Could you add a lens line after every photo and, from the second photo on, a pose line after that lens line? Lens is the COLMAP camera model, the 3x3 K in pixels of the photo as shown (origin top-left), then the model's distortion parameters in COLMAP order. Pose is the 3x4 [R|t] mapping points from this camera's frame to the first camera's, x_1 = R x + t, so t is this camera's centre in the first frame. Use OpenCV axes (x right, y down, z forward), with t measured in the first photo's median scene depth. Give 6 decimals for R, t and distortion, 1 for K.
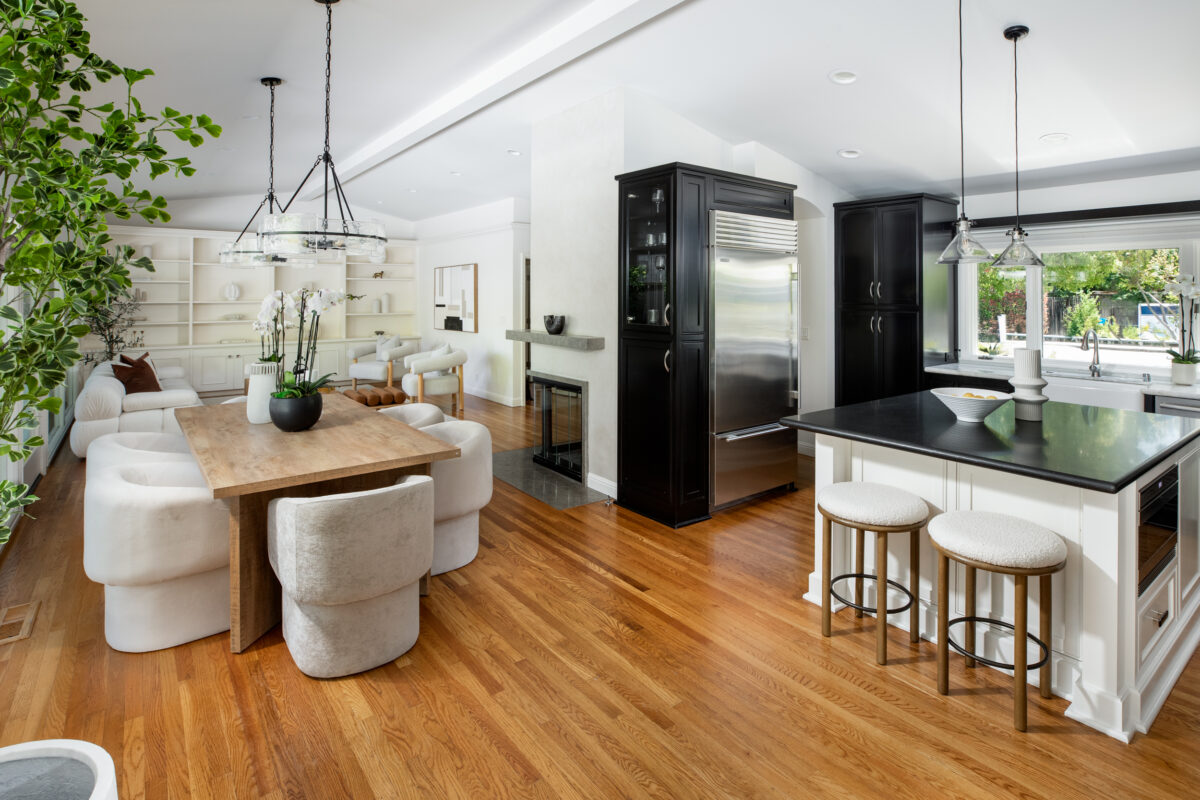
lens RADIAL K [[624.1, 0, 600.0], [0, 624.1, 400.0], [0, 0, 1]] dist [-0.001361, -0.000289]
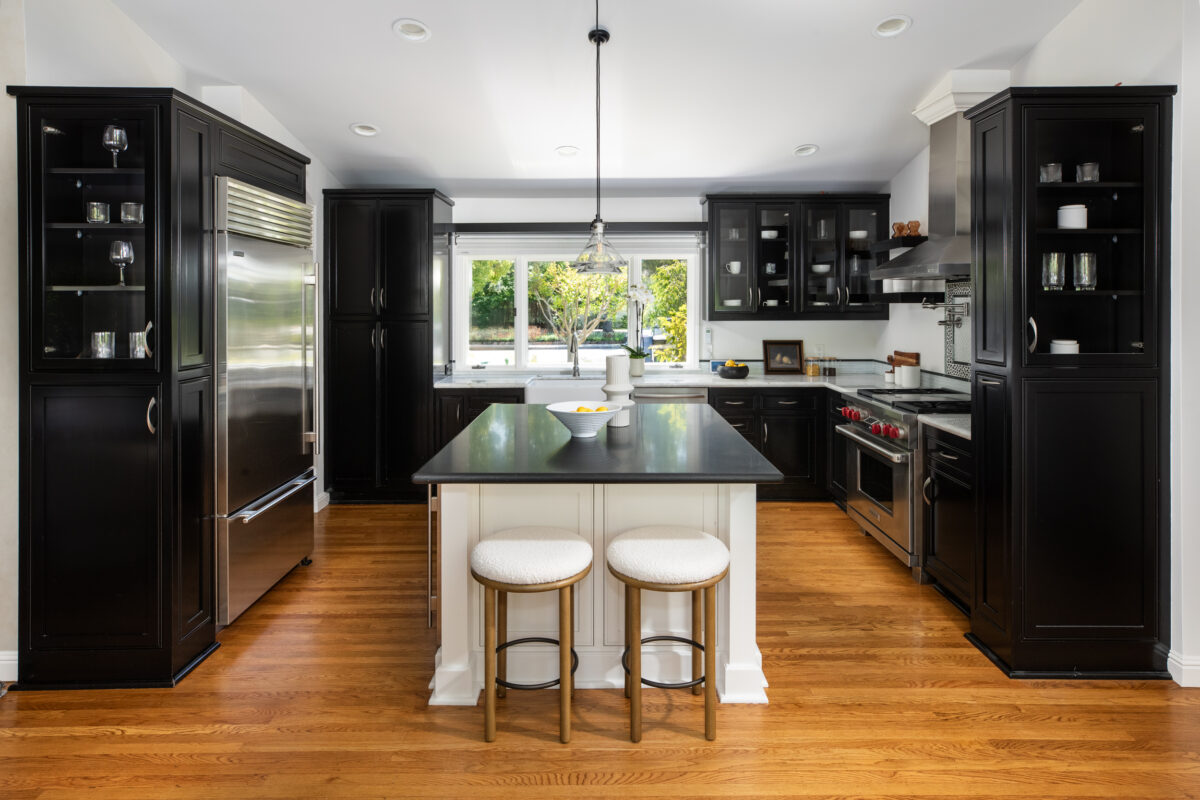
lens RADIAL K [[705.9, 0, 600.0], [0, 705.9, 374.1], [0, 0, 1]] dist [-0.002749, 0.018507]
pose [[0.607224, -0.088161, 0.789624, -0.160185], [0.140718, 0.990047, 0.002326, -0.042313], [-0.781970, 0.109701, 0.613586, 0.238120]]
